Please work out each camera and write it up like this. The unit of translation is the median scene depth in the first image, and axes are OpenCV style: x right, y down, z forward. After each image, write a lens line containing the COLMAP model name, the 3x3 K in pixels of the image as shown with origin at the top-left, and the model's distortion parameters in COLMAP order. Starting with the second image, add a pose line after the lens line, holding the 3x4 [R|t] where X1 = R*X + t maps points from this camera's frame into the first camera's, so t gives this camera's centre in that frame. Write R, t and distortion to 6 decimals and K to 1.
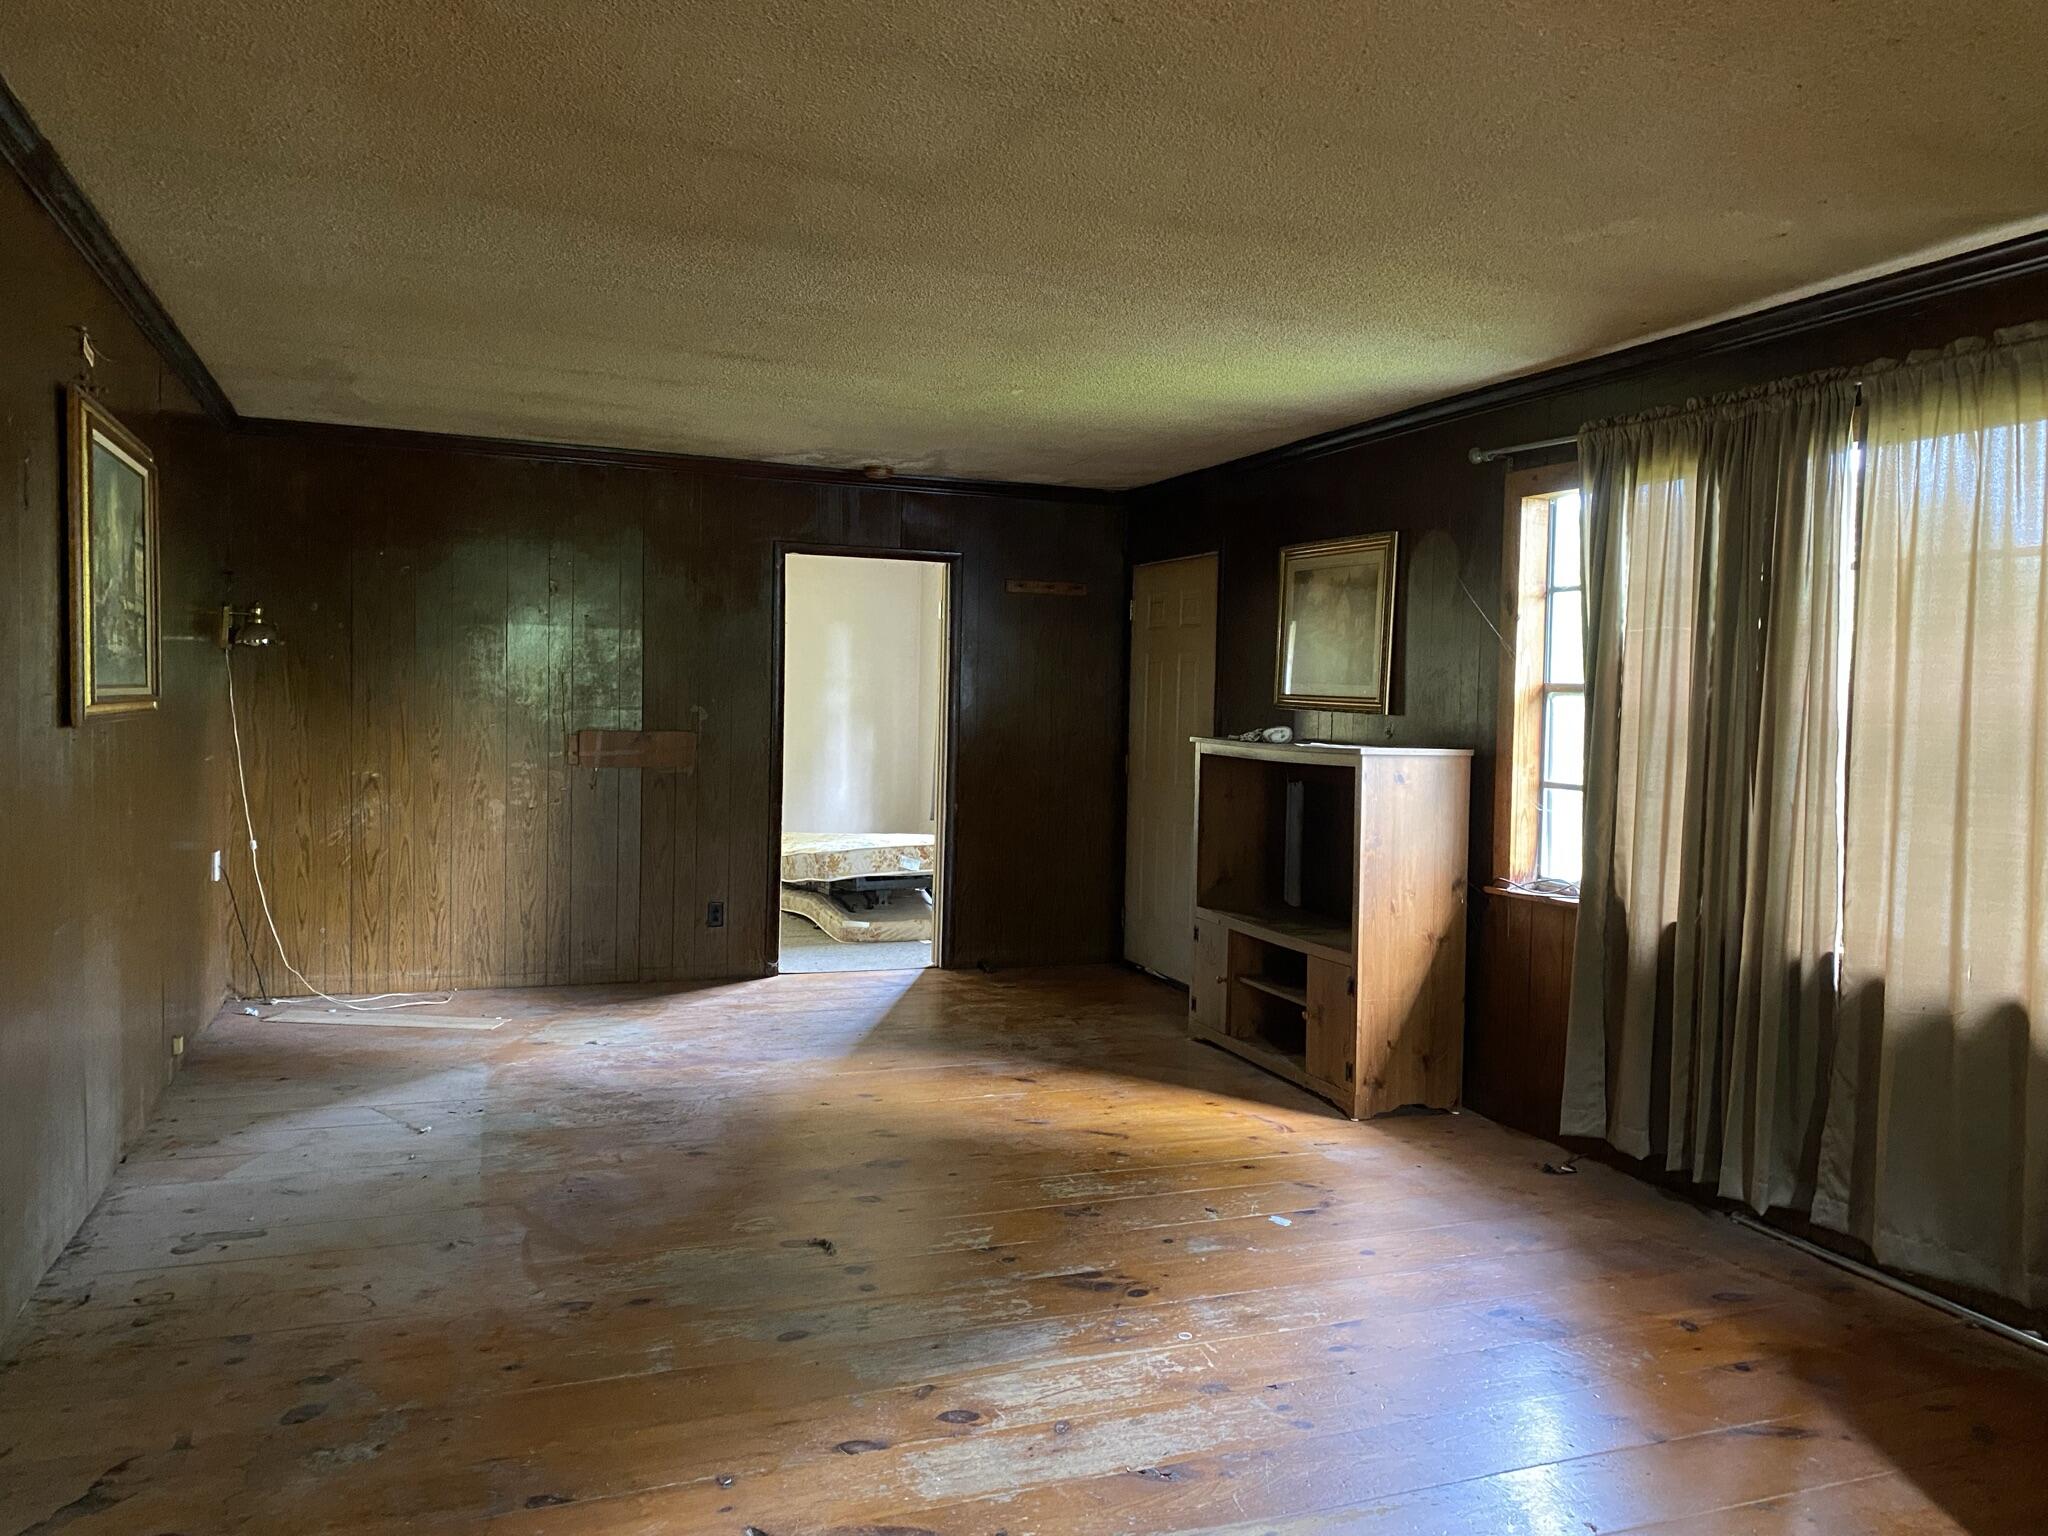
lens RADIAL K [[1541.2, 0, 1024.3], [0, 1541.2, 772.4], [0, 0, 1]] dist [0.069818, -0.059405]
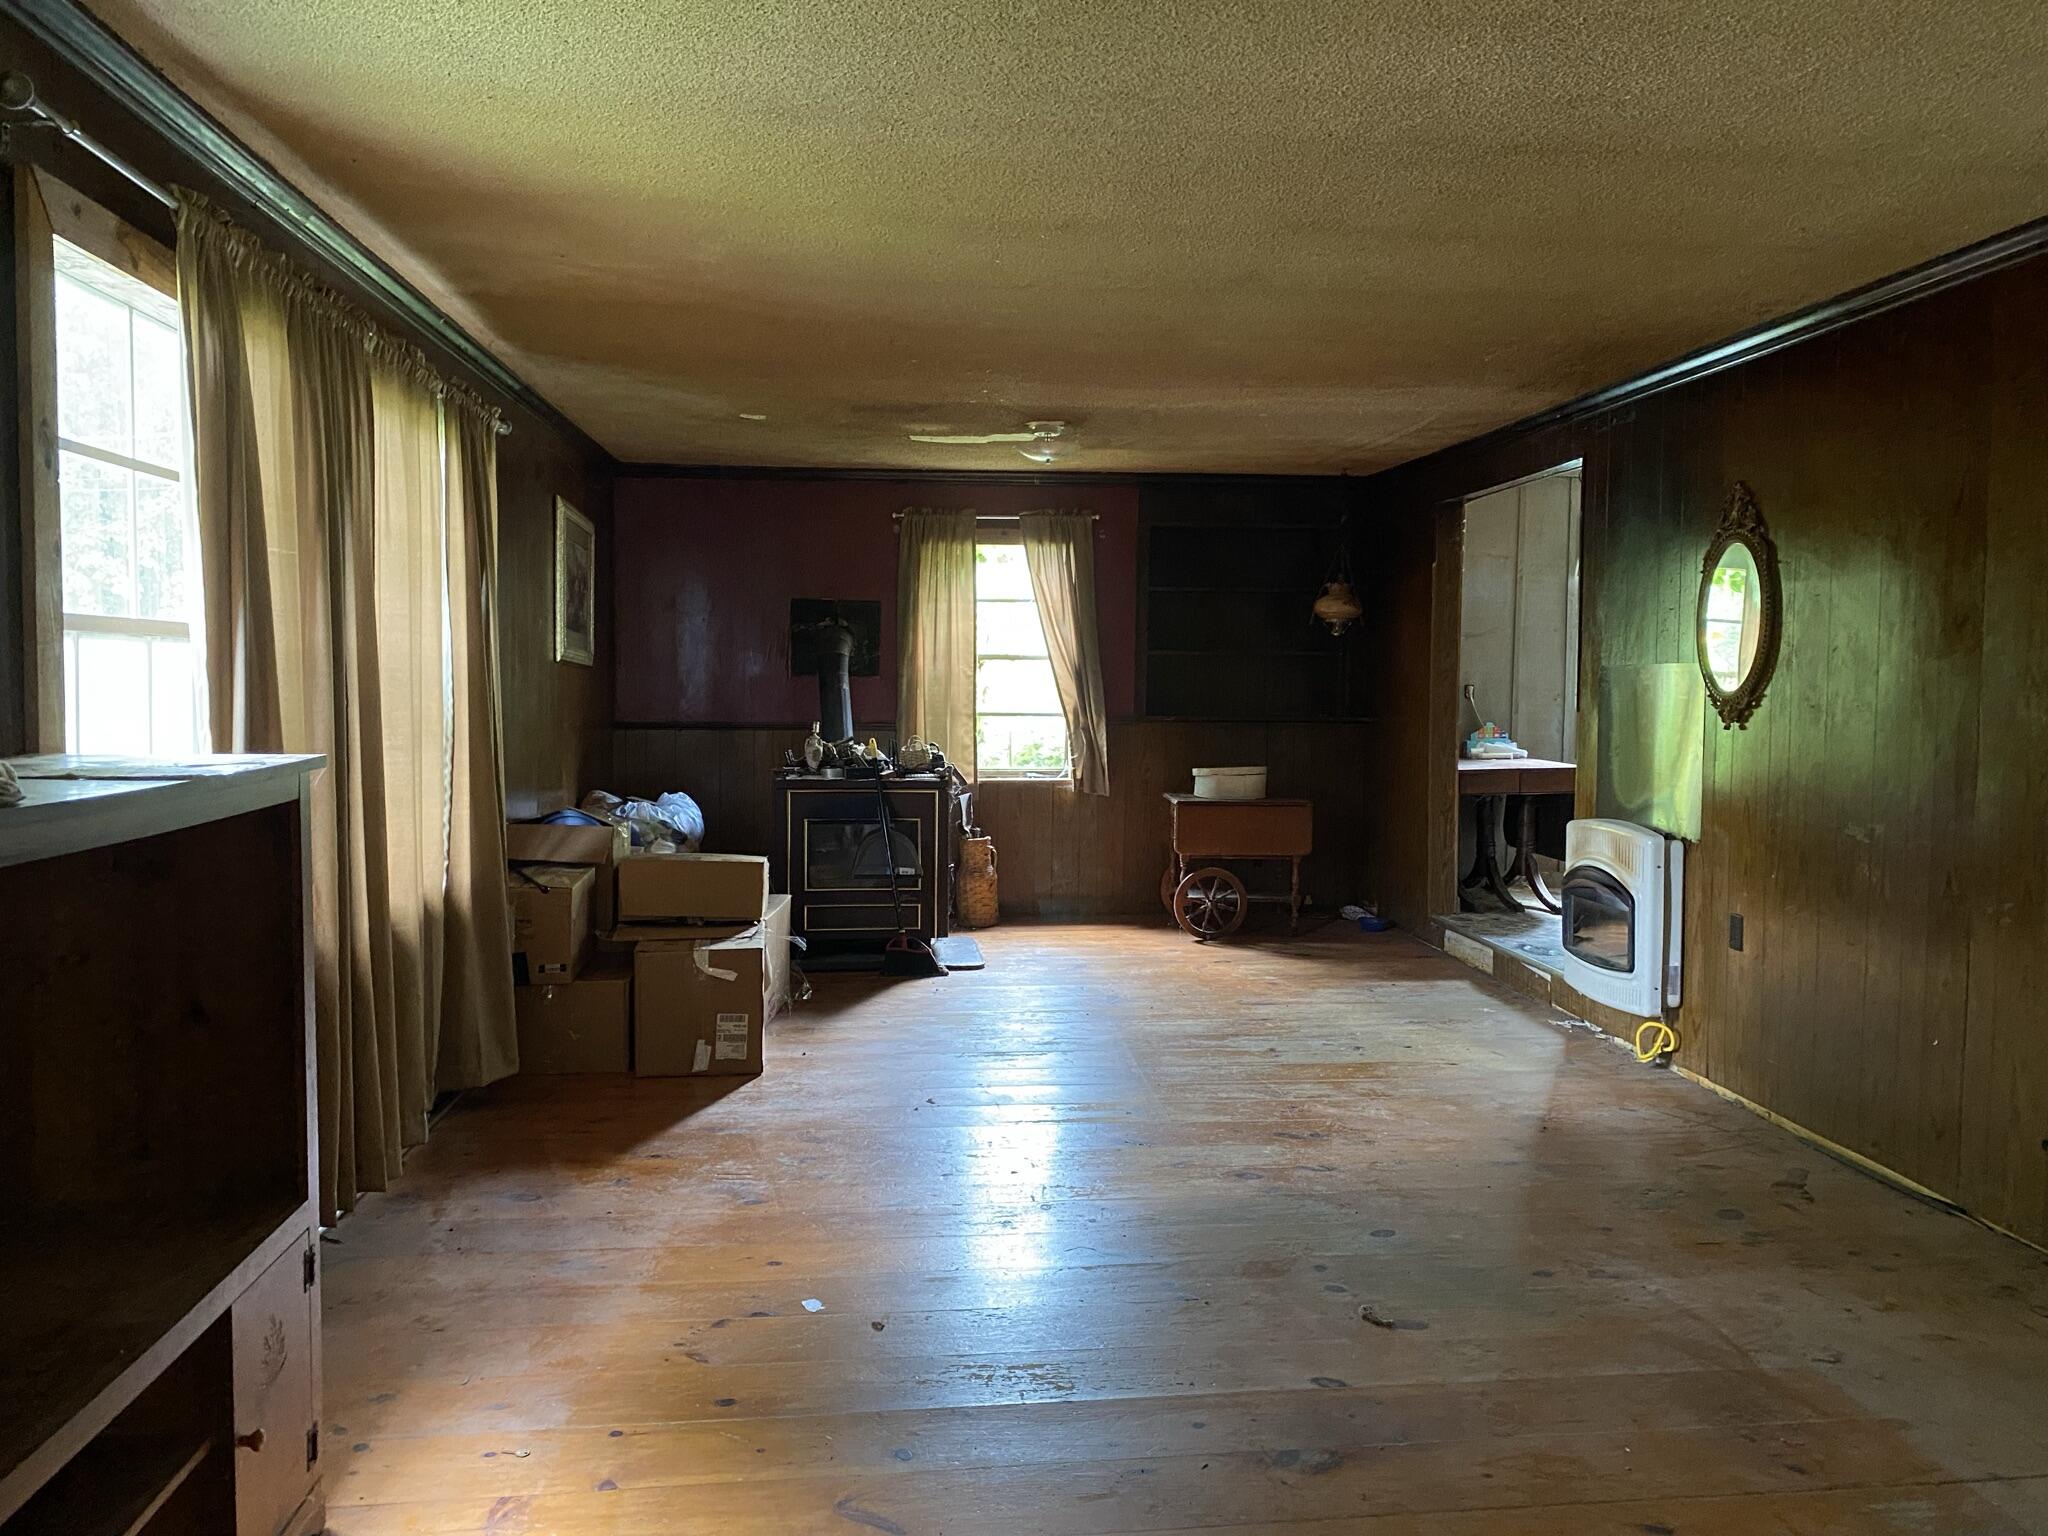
lens RADIAL K [[1541.2, 0, 1024.4], [0, 1541.2, 767.7], [0, 0, 1]] dist [0.069818, -0.059405]
pose [[-0.965360, -0.050090, 0.256067, -0.184578], [-0.022004, 0.993533, 0.111393, -0.113804], [-0.259990, 0.101900, -0.960219, 2.326682]]
